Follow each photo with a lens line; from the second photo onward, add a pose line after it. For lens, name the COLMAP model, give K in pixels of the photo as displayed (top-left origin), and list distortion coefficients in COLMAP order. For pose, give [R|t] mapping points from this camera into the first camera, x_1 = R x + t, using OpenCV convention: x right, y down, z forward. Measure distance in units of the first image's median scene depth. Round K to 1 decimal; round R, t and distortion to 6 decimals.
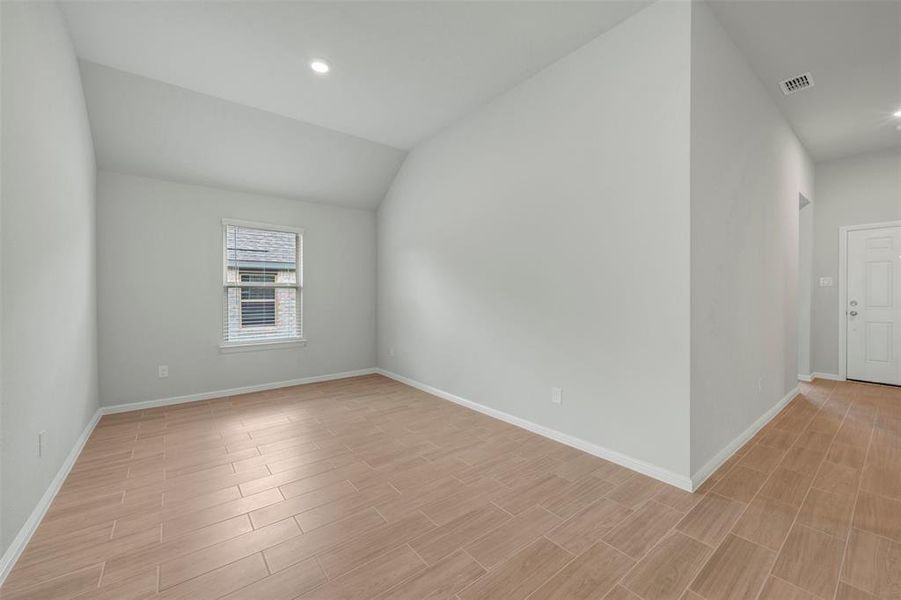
lens RADIAL K [[364.7, 0, 452.5], [0, 364.7, 297.7], [0, 0, 1]] dist [0.001050, 0.000284]
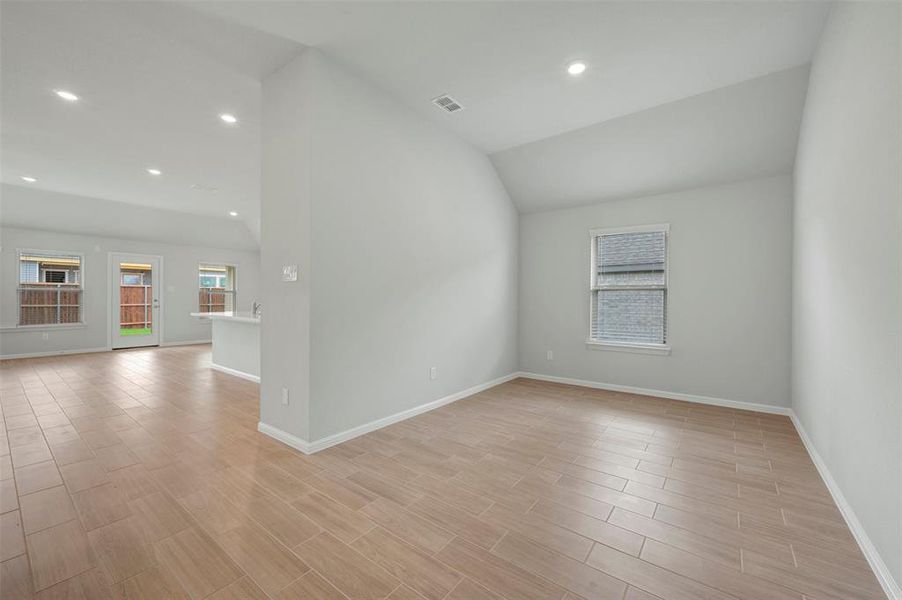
lens RADIAL K [[365.1, 0, 453.0], [0, 365.1, 297.6], [0, 0, 1]] dist [0.001050, 0.000284]
pose [[0.227666, 0.002821, -0.973735, 0.411935], [-0.009969, 0.999950, 0.000566, -0.004557], [0.973688, 0.009578, 0.227683, 0.344299]]
